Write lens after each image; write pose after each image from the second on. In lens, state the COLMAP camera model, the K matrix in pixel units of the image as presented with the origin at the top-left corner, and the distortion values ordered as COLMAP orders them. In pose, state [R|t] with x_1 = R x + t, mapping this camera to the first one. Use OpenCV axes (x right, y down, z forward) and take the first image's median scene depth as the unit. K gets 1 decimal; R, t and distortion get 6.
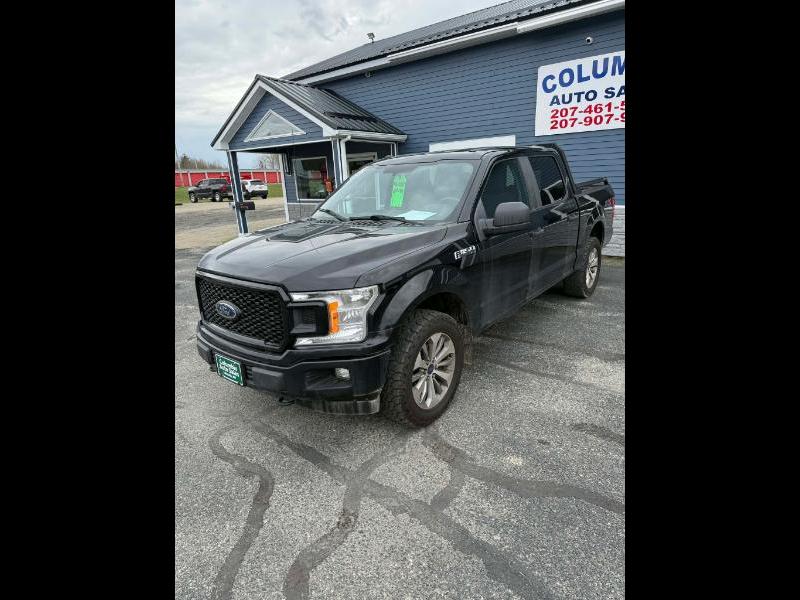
lens RADIAL K [[410.3, 0, 398.0], [0, 410.3, 299.9], [0, 0, 1]] dist [0.007434, -0.014673]
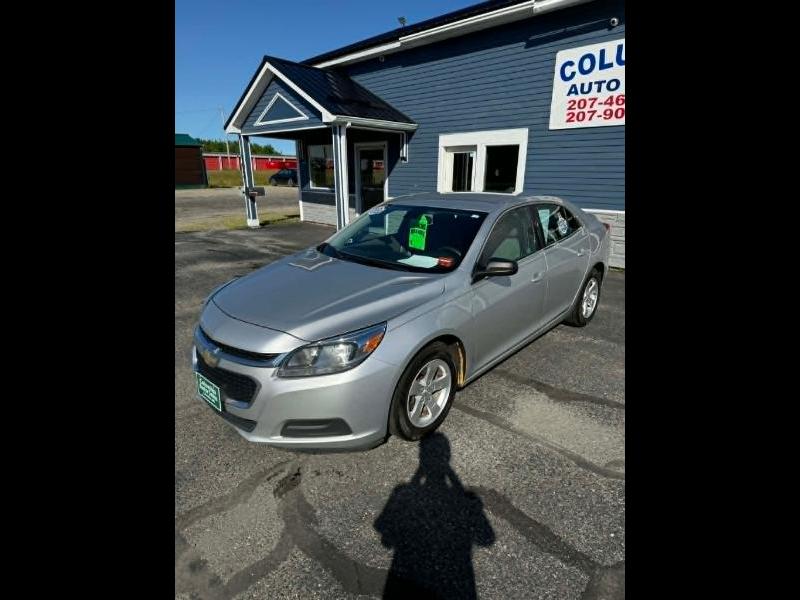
lens RADIAL K [[410.3, 0, 401.1], [0, 410.3, 299.1], [0, 0, 1]] dist [0.007434, -0.014673]
pose [[0.993183, 0.073397, -0.090554, 0.126839], [-0.072046, 0.997237, 0.018100, -0.023269], [0.091632, -0.011452, 0.995727, 0.075575]]
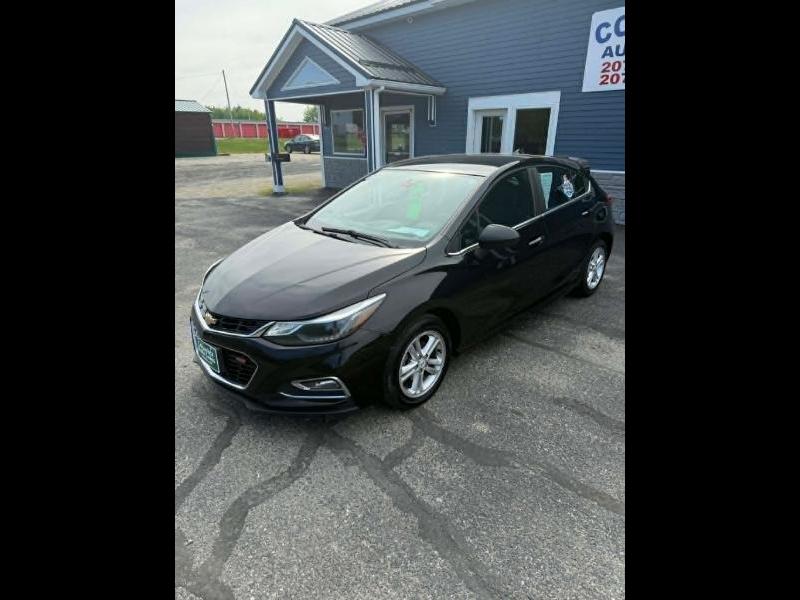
lens RADIAL K [[410.3, 0, 400.2], [0, 410.3, 298.6], [0, 0, 1]] dist [0.007434, -0.014673]
pose [[0.992845, 0.075537, -0.092488, 0.052423], [-0.067260, 0.993708, 0.089556, 0.004364], [0.098670, -0.082694, 0.991678, 0.013791]]
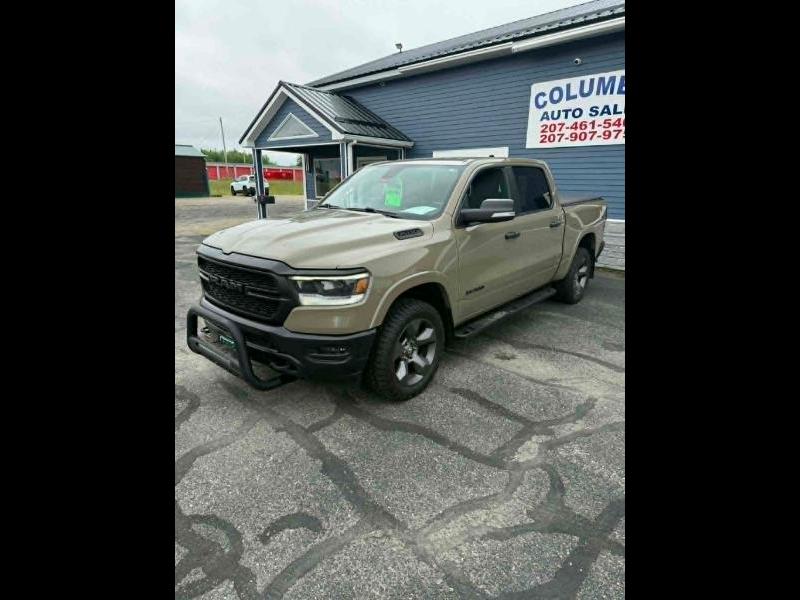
lens RADIAL K [[410.3, 0, 401.9], [0, 410.3, 300.2], [0, 0, 1]] dist [0.007434, -0.014673]
pose [[0.994520, 0.074638, -0.073199, 0.127947], [-0.075247, 0.997149, -0.005586, 0.022461], [0.072573, 0.011064, 0.997302, -0.080285]]
